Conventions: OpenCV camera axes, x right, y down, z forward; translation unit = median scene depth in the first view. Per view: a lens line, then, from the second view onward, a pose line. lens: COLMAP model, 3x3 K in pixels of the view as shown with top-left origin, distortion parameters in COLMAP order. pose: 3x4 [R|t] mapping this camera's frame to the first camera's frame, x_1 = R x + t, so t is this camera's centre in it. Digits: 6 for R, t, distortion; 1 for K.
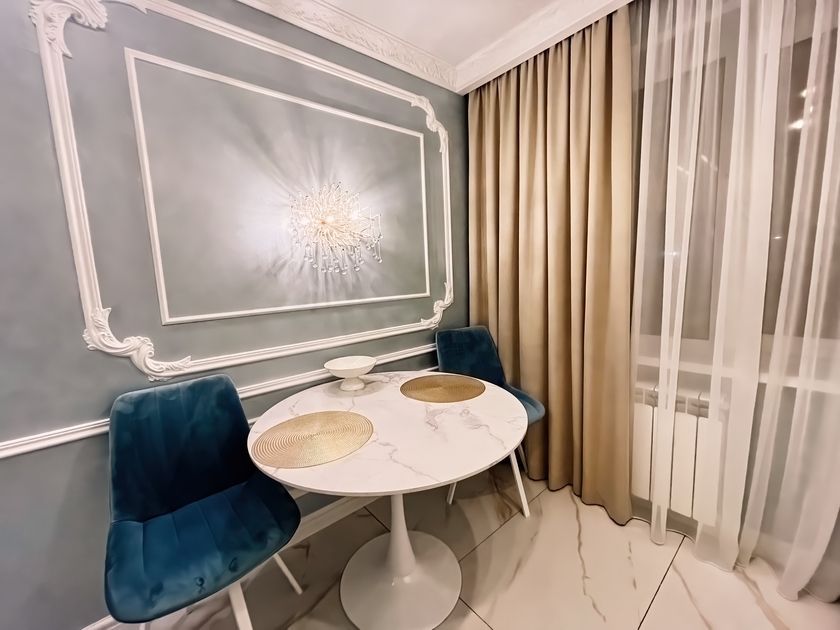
lens RADIAL K [[342.0, 0, 417.6], [0, 342.0, 315.4], [0, 0, 1]] dist [-0.001927, -0.000517]
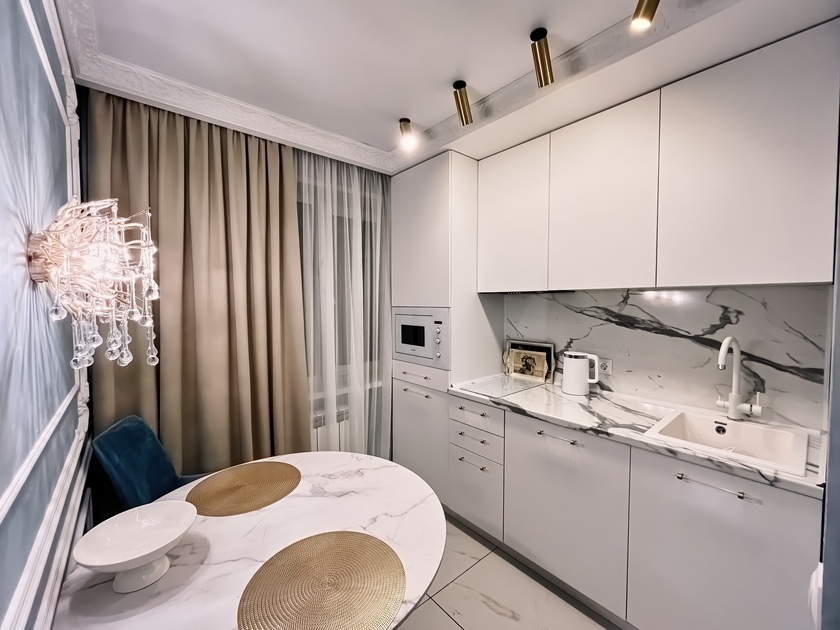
lens RADIAL K [[342.0, 0, 417.6], [0, 342.0, 315.4], [0, 0, 1]] dist [-0.001927, -0.000517]
pose [[0.000185, 0.005589, 0.999984, -0.721507], [0.130633, 0.991415, -0.005565, -0.130652], [-0.991431, 0.130632, -0.000547, 0.522025]]
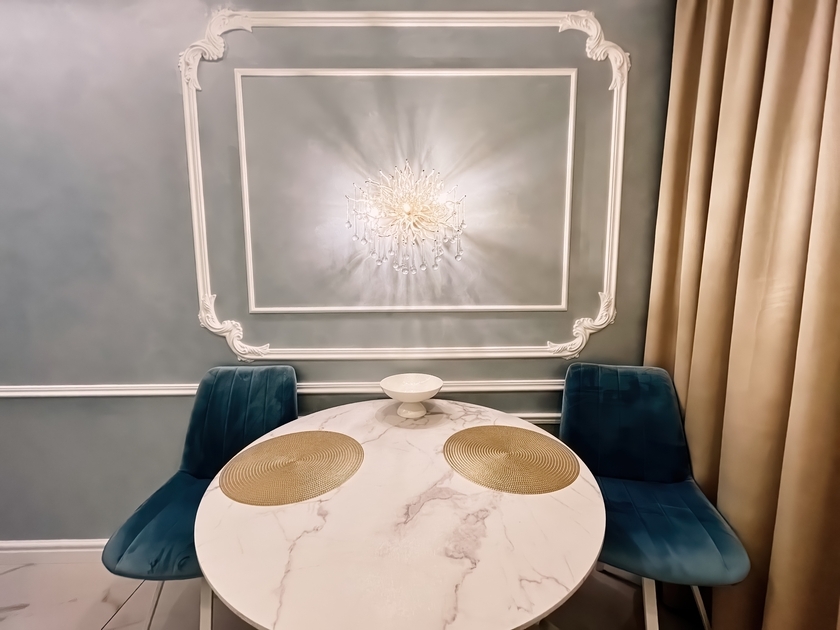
lens RADIAL K [[345.2, 0, 420.0], [0, 345.2, 315.0], [0, 0, 1]] dist [-0.001471, -0.000345]
pose [[0.773526, 0.113313, -0.623552, 0.310169], [-0.107332, 0.993096, 0.047320, -0.062213], [0.624610, 0.030324, 0.780348, 0.361738]]
